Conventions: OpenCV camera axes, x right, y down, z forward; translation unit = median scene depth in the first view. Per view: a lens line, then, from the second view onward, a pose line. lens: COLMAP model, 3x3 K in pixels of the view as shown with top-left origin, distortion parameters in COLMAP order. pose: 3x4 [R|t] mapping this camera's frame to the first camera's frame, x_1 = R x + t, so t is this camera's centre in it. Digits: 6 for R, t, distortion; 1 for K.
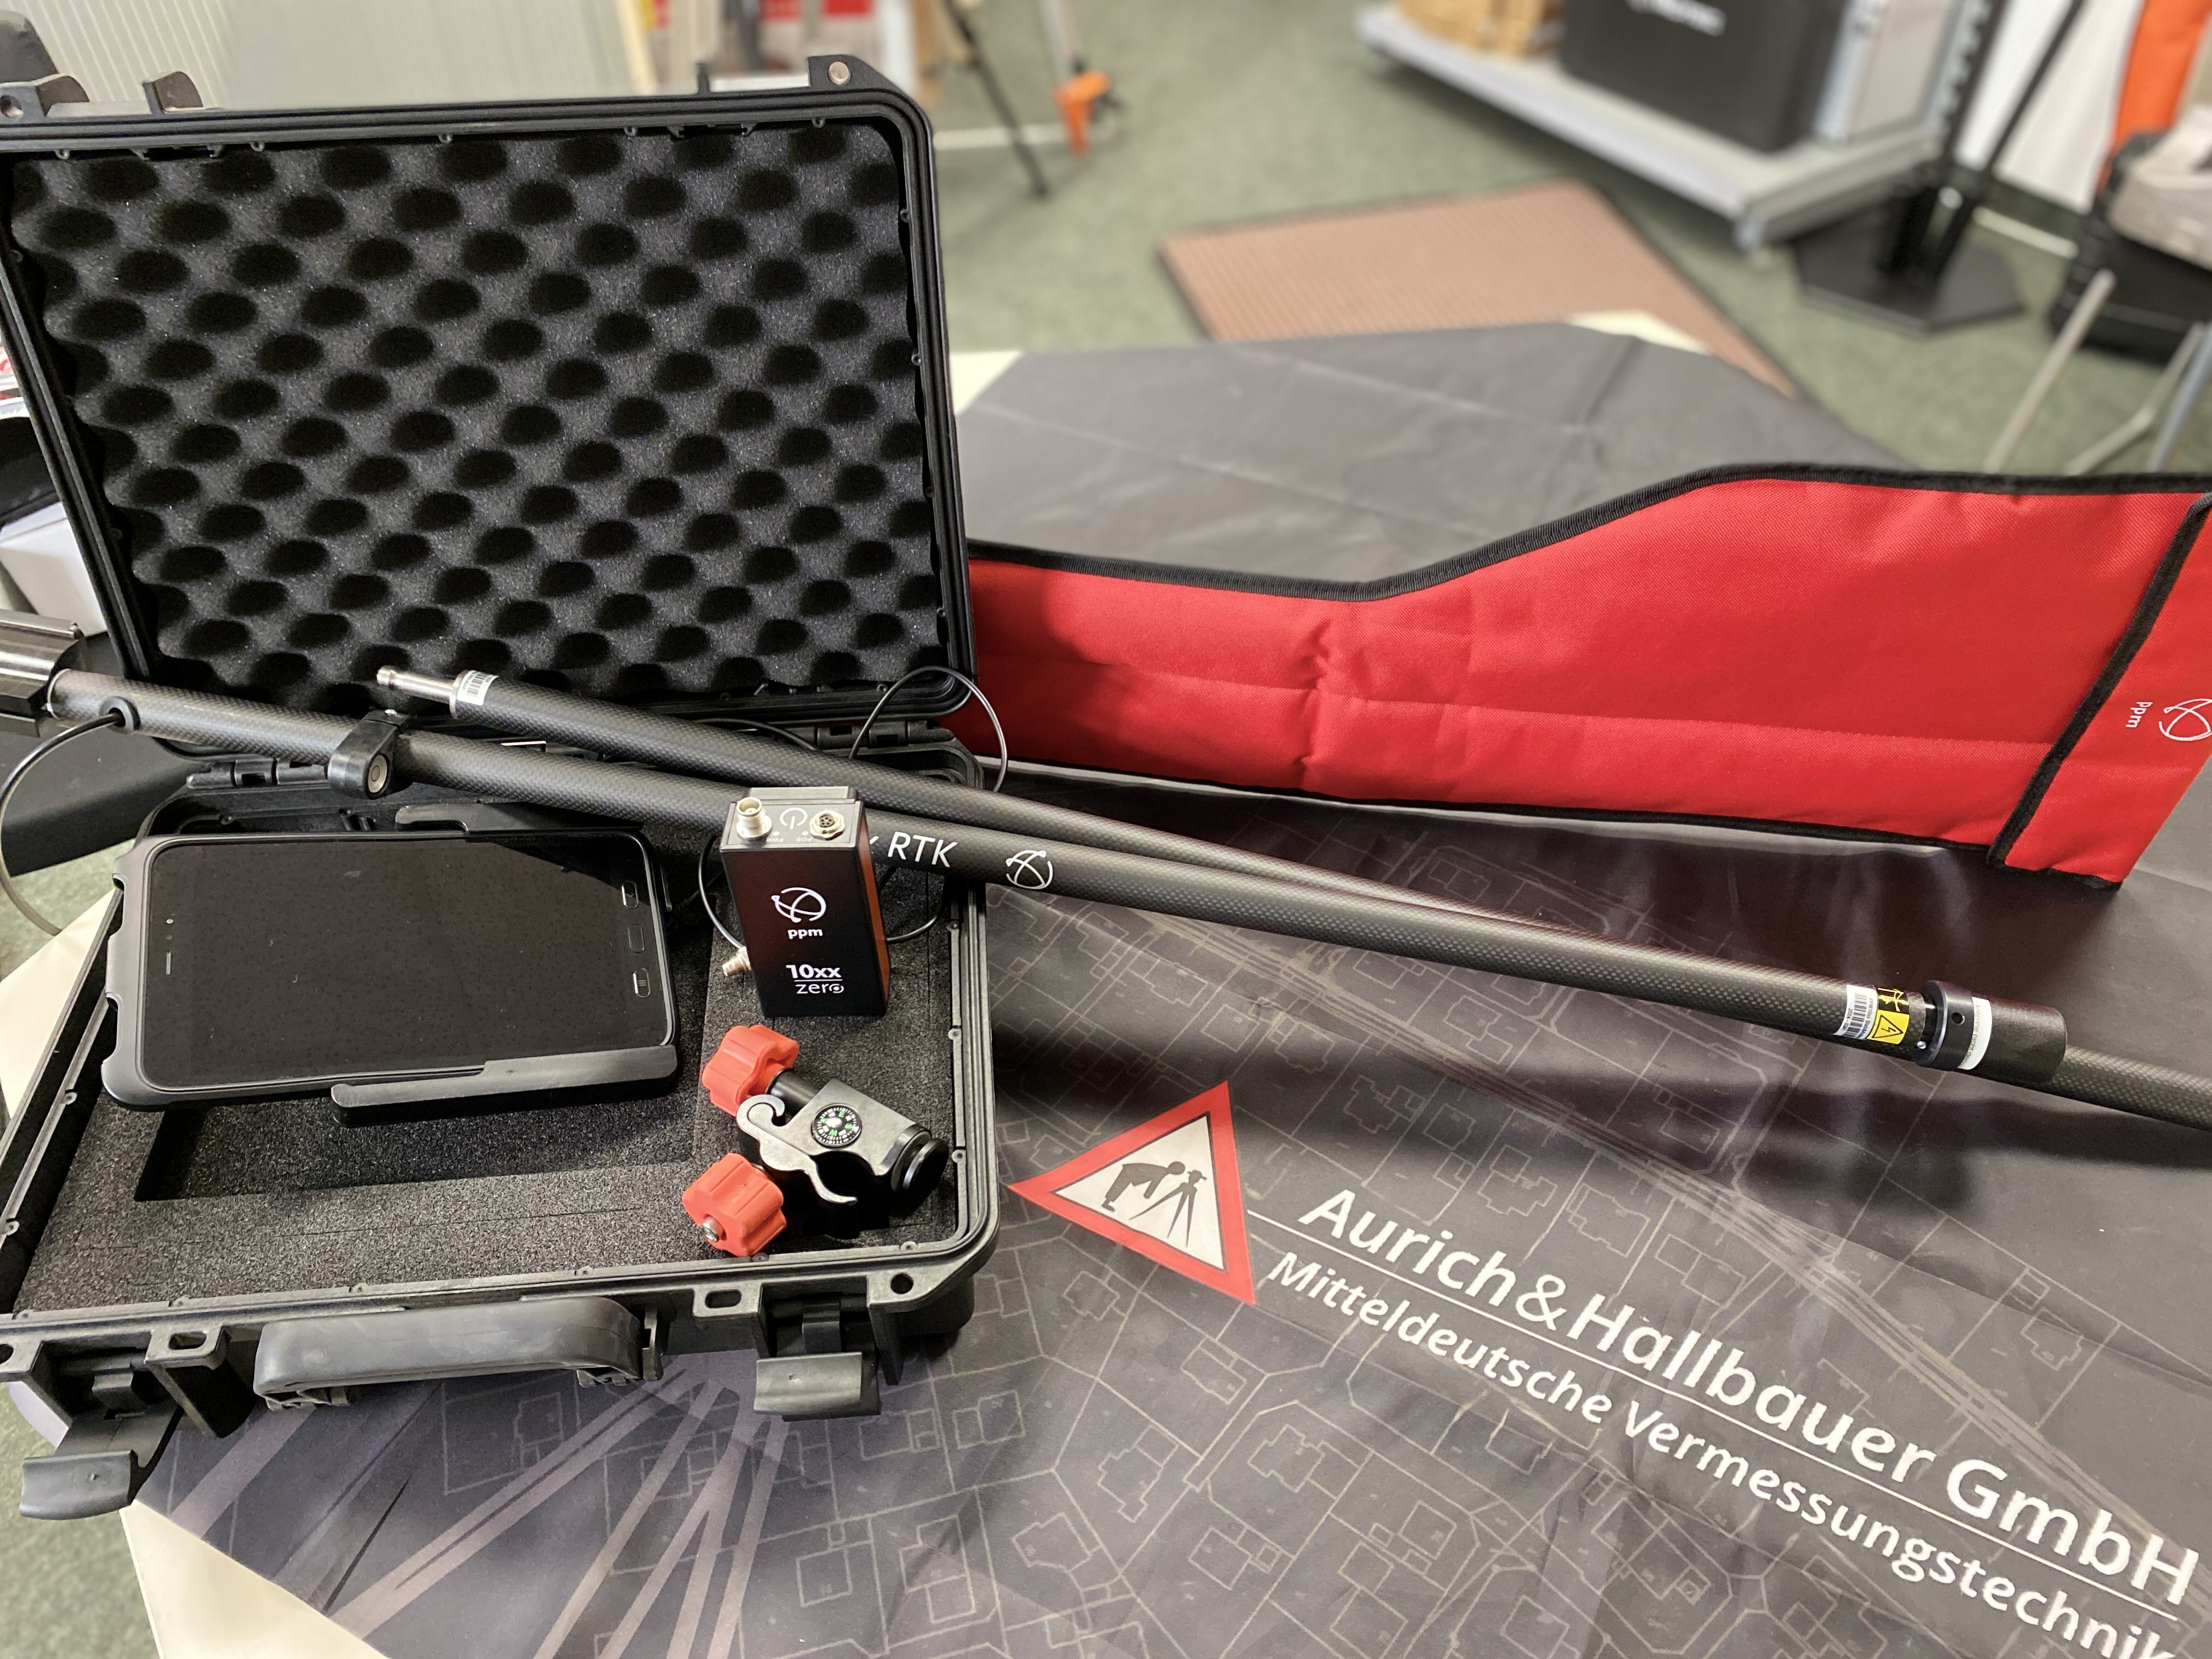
lens RADIAL K [[1758.6, 0, 1115.2], [0, 1758.6, 863.6], [0, 0, 1]] dist [-0.004354, 0.004668]
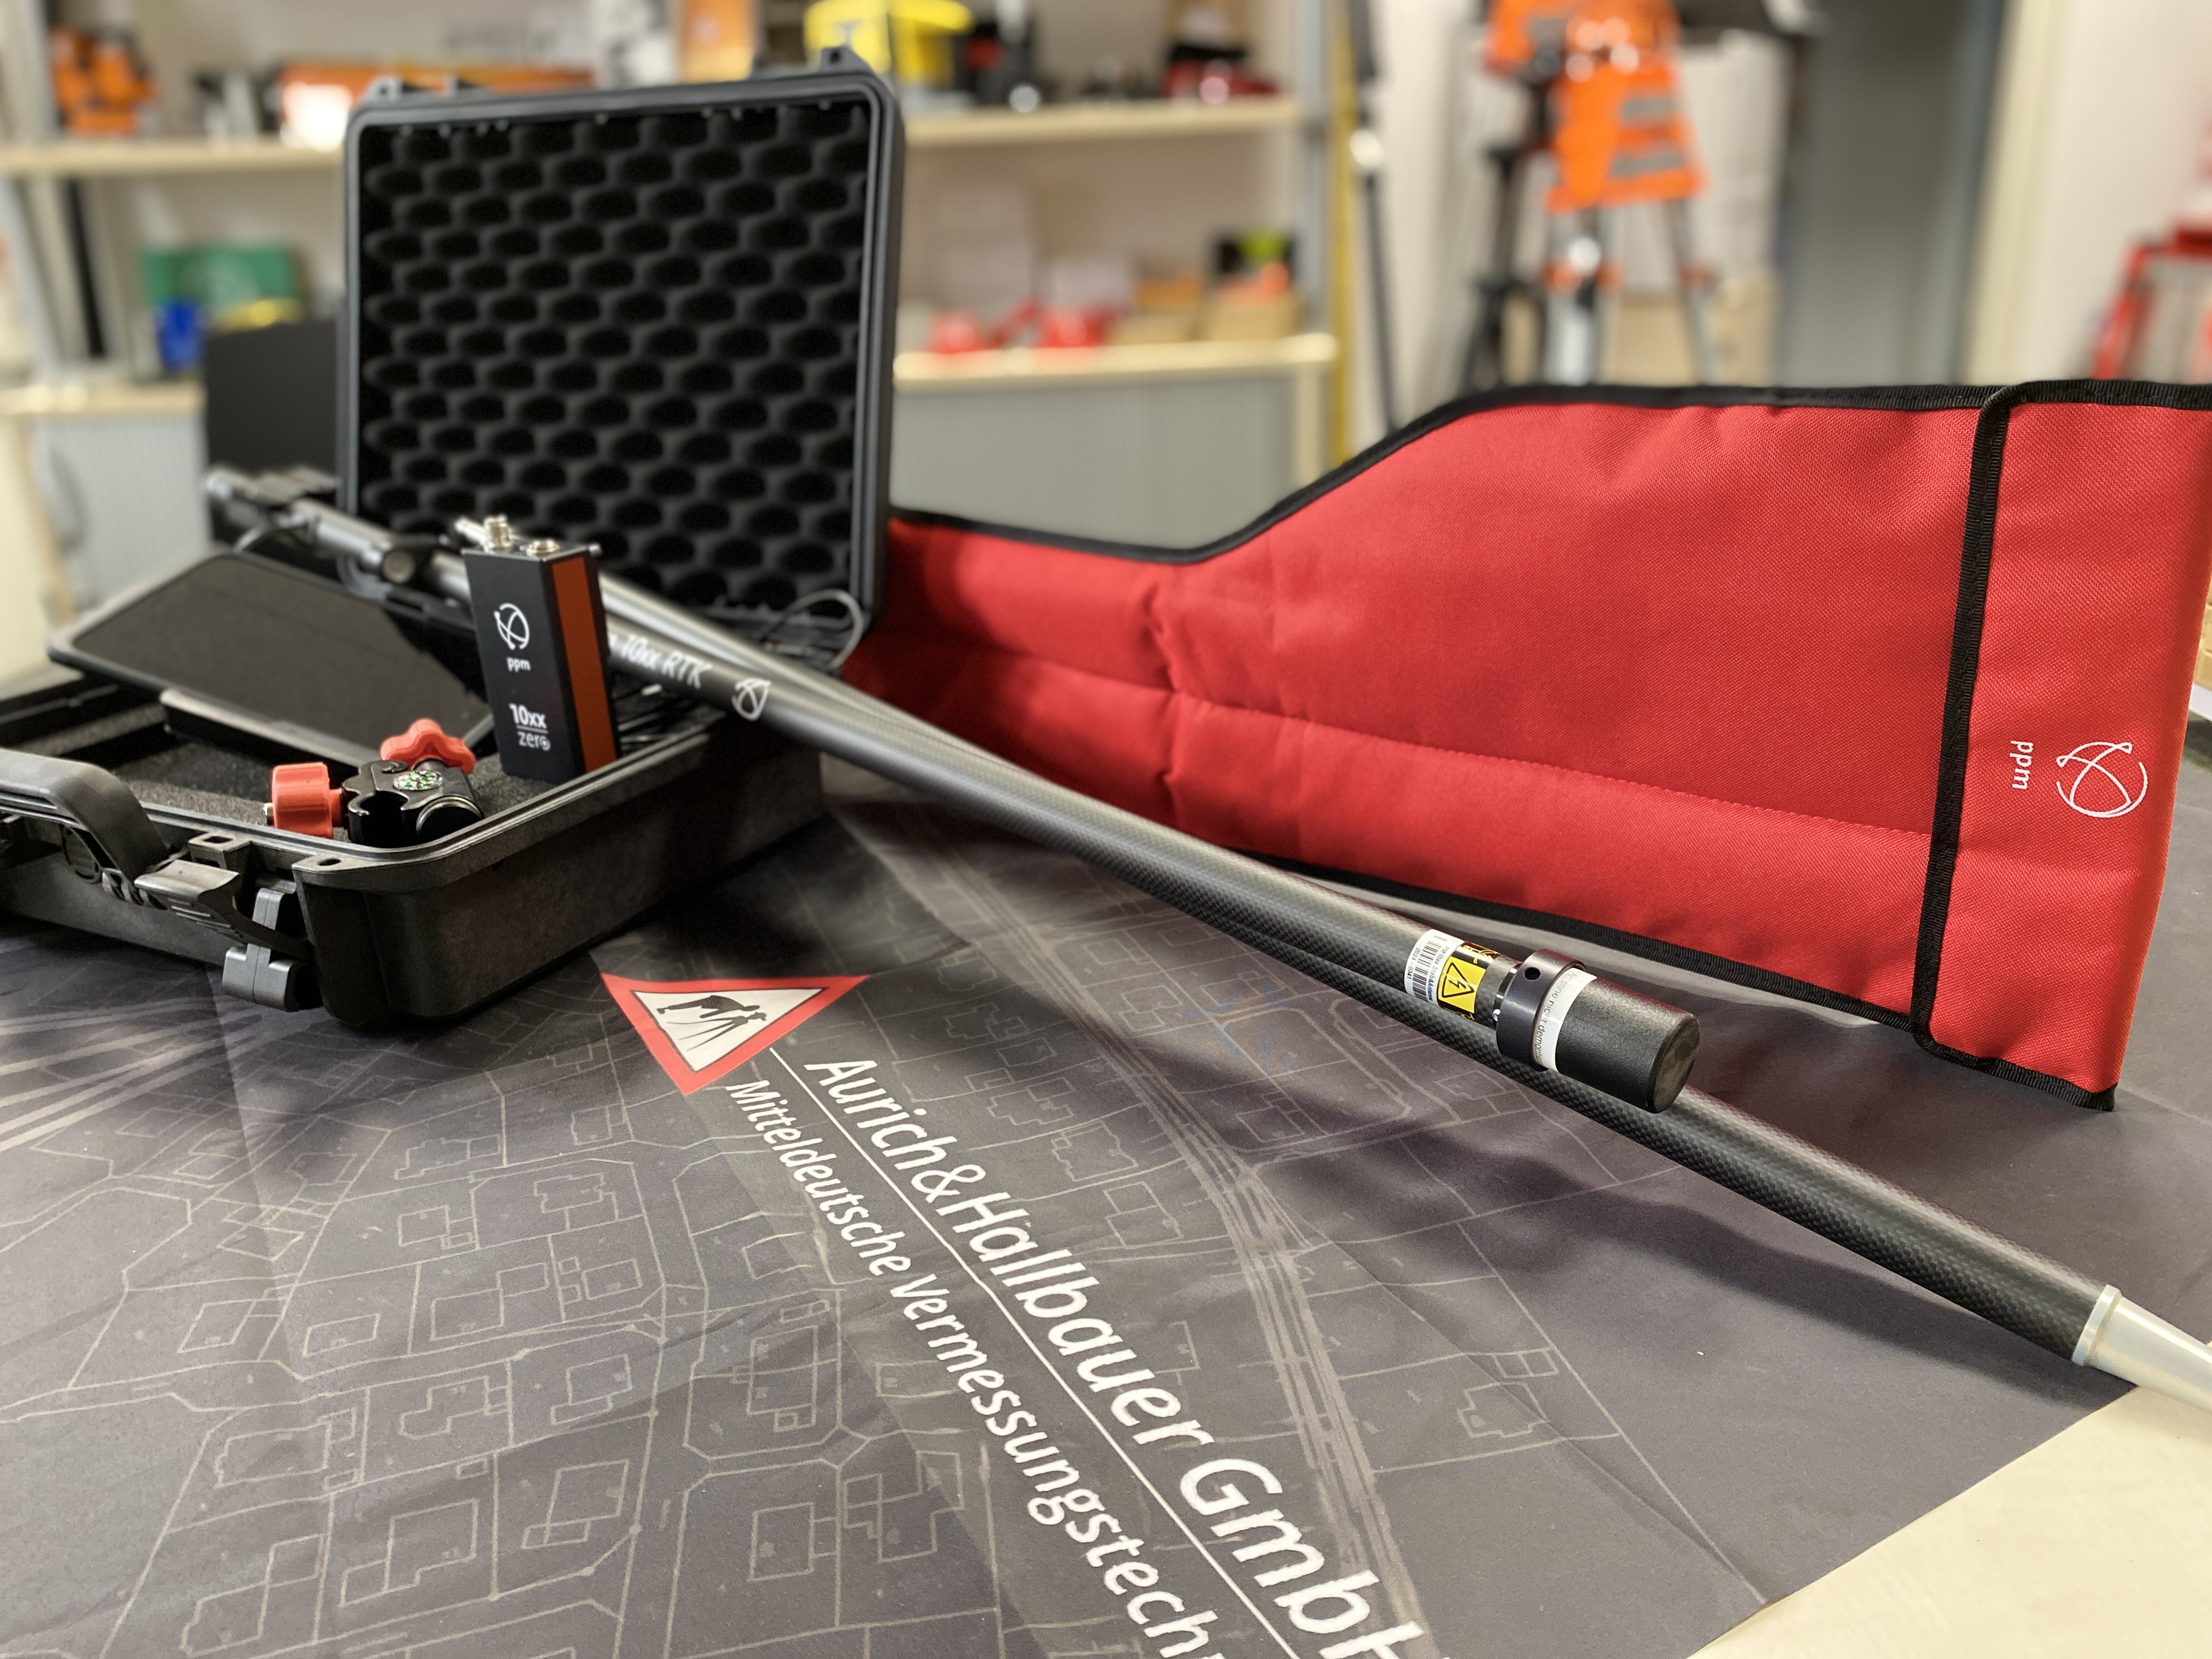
lens RADIAL K [[1758.6, 0, 1093.0], [0, 1758.6, 844.1], [0, 0, 1]] dist [-0.004354, 0.004668]
pose [[0.843862, 0.174997, -0.507220, 0.704472], [-0.363055, 0.882282, -0.299616, 0.337827], [0.395079, 0.436983, 0.808058, 0.300789]]
